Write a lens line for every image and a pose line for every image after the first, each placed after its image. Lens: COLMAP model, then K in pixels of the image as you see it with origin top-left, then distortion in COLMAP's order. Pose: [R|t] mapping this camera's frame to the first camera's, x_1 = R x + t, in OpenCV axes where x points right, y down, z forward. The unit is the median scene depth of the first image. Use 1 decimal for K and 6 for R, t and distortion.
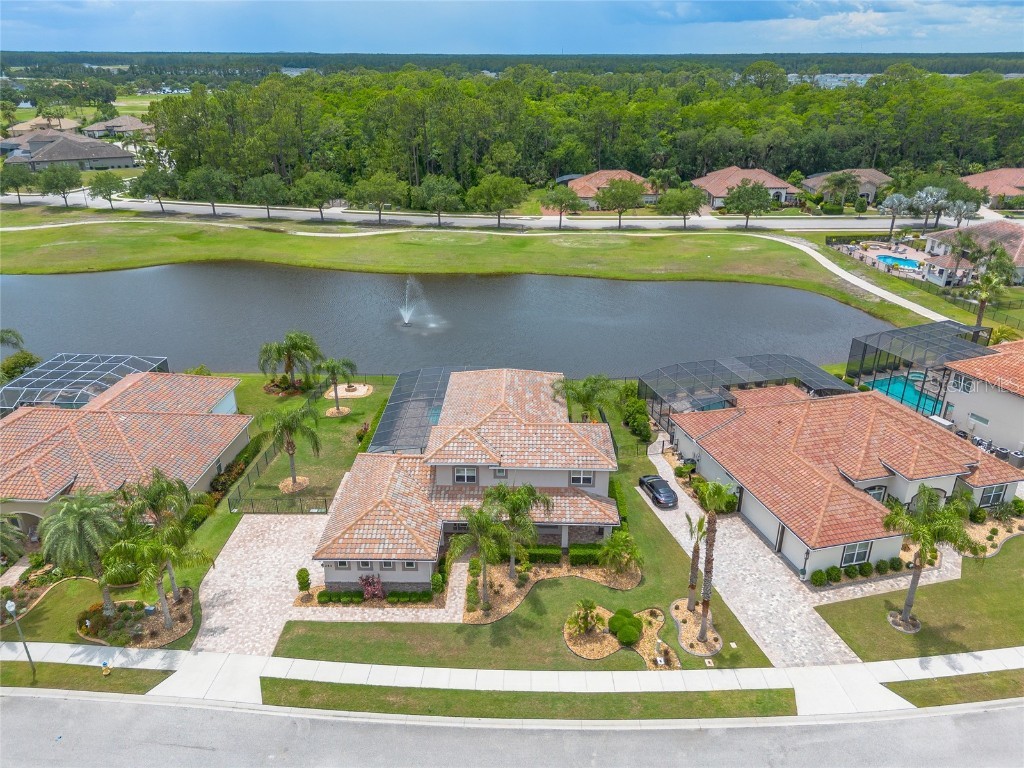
lens RADIAL K [[756.3, 0, 508.1], [0, 756.3, 388.9], [0, 0, 1]] dist [0.057467, -0.044643]
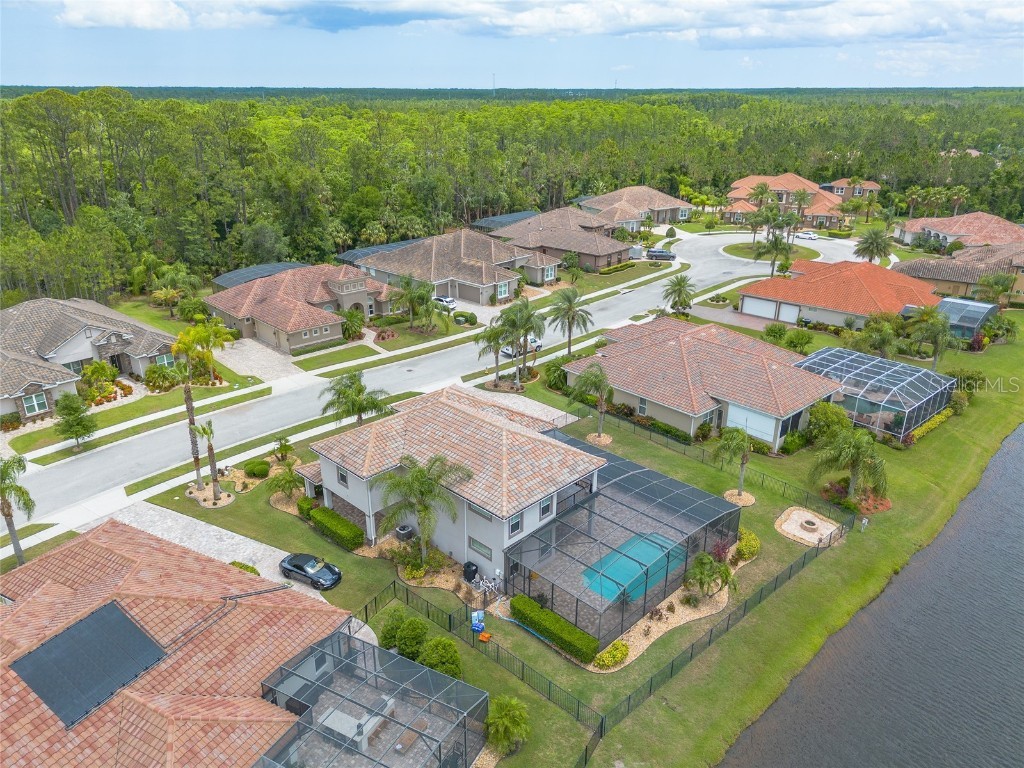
lens RADIAL K [[721.9, 0, 512.0], [0, 721.9, 384.0], [0, 0, 1]] dist [0.073660, -0.075944]
pose [[-0.687027, 0.268939, -0.675030, 0.592261], [-0.296969, 0.743937, 0.598638, -0.628049], [0.663176, 0.611744, -0.431238, 1.536558]]
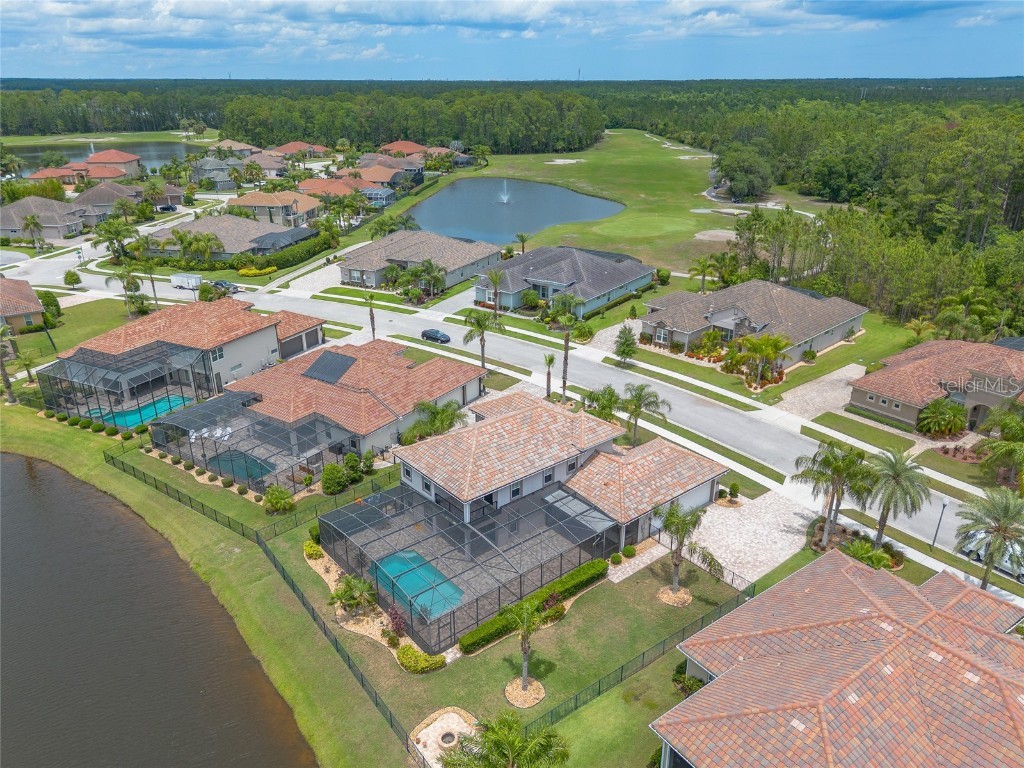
lens RADIAL K [[727.2, 0, 509.1], [0, 727.2, 382.7], [0, 0, 1]] dist [0.054831, -0.034068]
pose [[-0.651976, -0.288897, 0.701046, -0.787720], [0.306787, 0.745005, 0.592325, -0.716704], [-0.693404, 0.601254, -0.397095, 1.529561]]
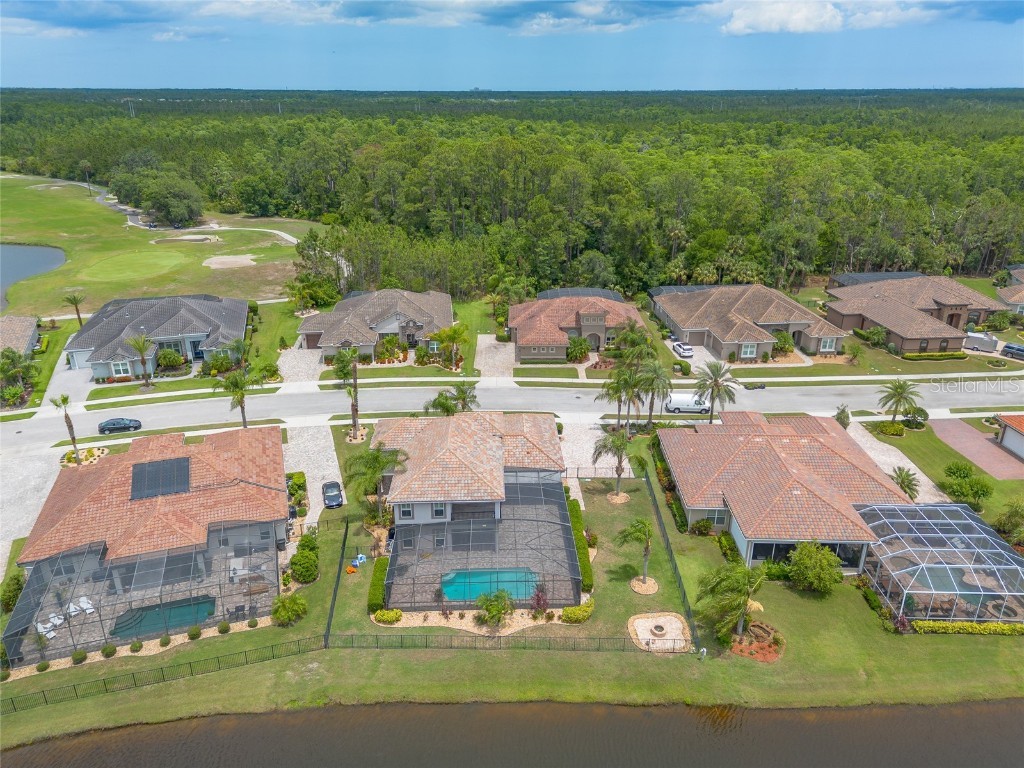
lens RADIAL K [[717.2, 0, 512.0], [0, 717.2, 384.0], [0, 0, 1]] dist [0.062008, -0.044023]
pose [[-0.998489, 0.018500, -0.051744, -0.055888], [-0.024255, 0.696565, 0.717084, -1.003388], [0.049309, 0.717255, -0.695064, 1.958608]]
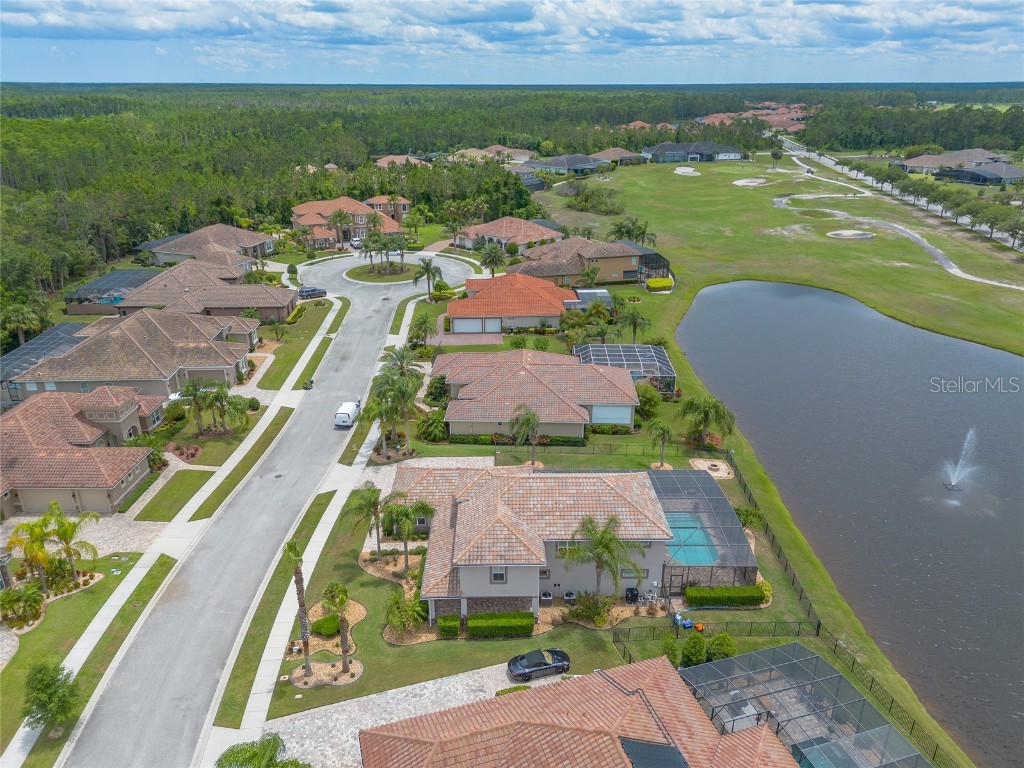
lens RADIAL K [[717.2, 0, 512.0], [0, 717.2, 384.0], [0, 0, 1]] dist [0.062008, -0.044023]
pose [[0.041594, 0.378955, -0.924480, 0.965360], [-0.405257, 0.852149, 0.331073, -0.469154], [0.913256, 0.360882, 0.189019, 0.778381]]
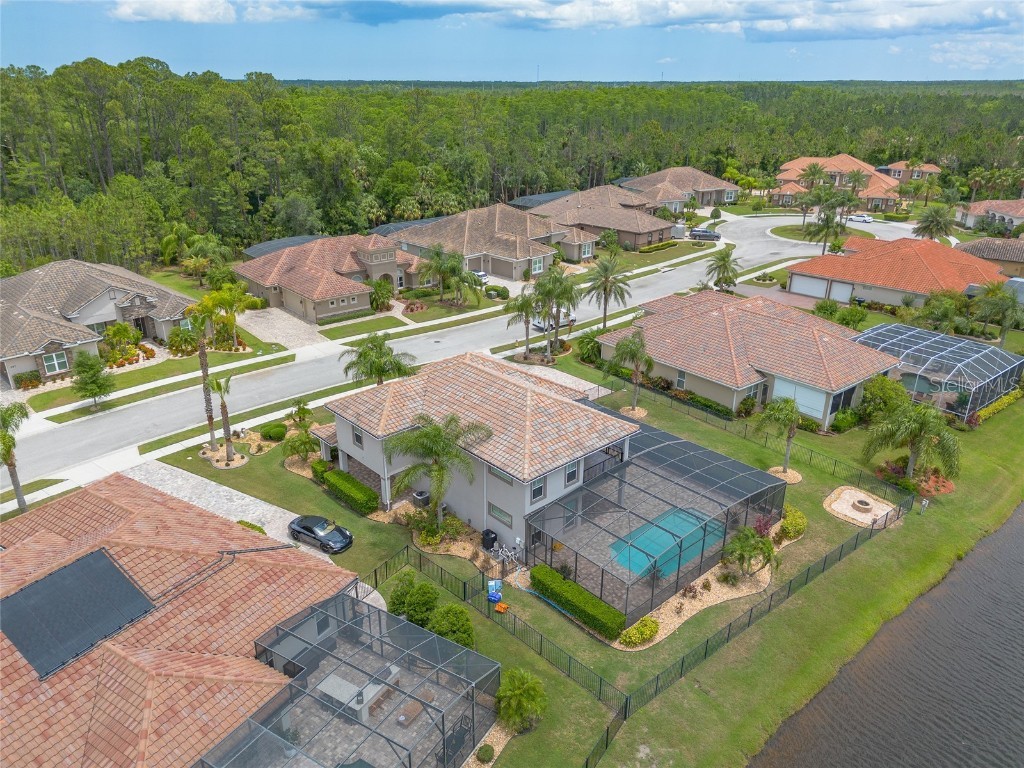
lens RADIAL K [[724.8, 0, 512.0], [0, 724.8, 384.0], [0, 0, 1]] dist [0.072586, -0.074256]
pose [[-0.726471, 0.257680, -0.637056, 0.553367], [-0.282097, 0.733501, 0.618383, -0.561467], [0.626626, 0.628949, -0.460176, 1.546464]]
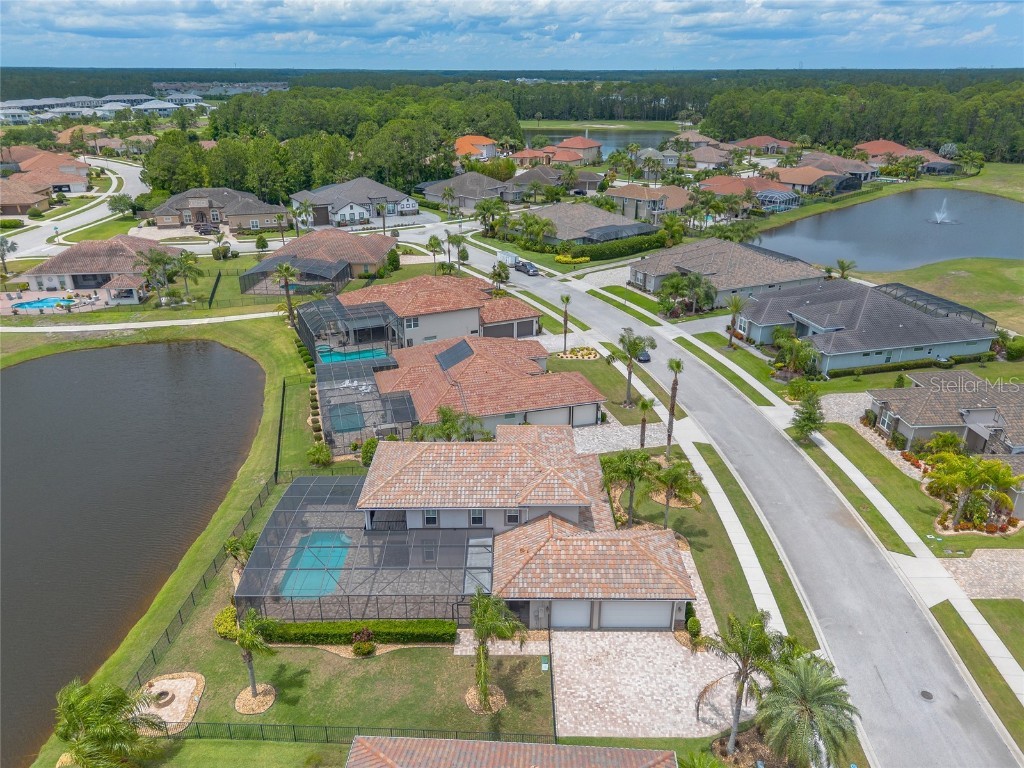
lens RADIAL K [[721.9, 0, 512.0], [0, 721.9, 384.0], [0, 0, 1]] dist [0.073660, -0.075944]
pose [[-0.024395, -0.396745, 0.917605, -0.951001], [0.400549, 0.837102, 0.372587, -0.454276], [-0.915951, 0.376635, 0.138495, 0.878646]]
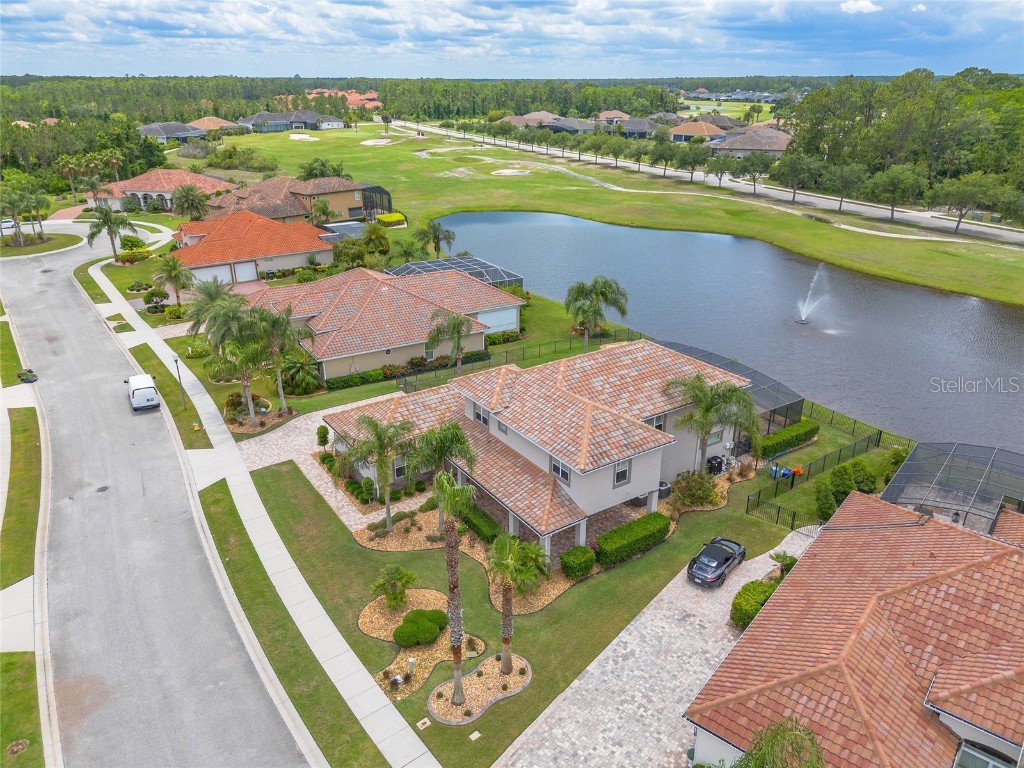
lens RADIAL K [[724.8, 0, 512.0], [0, 724.8, 384.0], [0, 0, 1]] dist [0.072586, -0.074256]
pose [[0.576292, 0.311611, -0.755504, 0.603397], [-0.327407, 0.935056, 0.135924, -0.048860], [0.748794, 0.169026, 0.640888, 0.468575]]
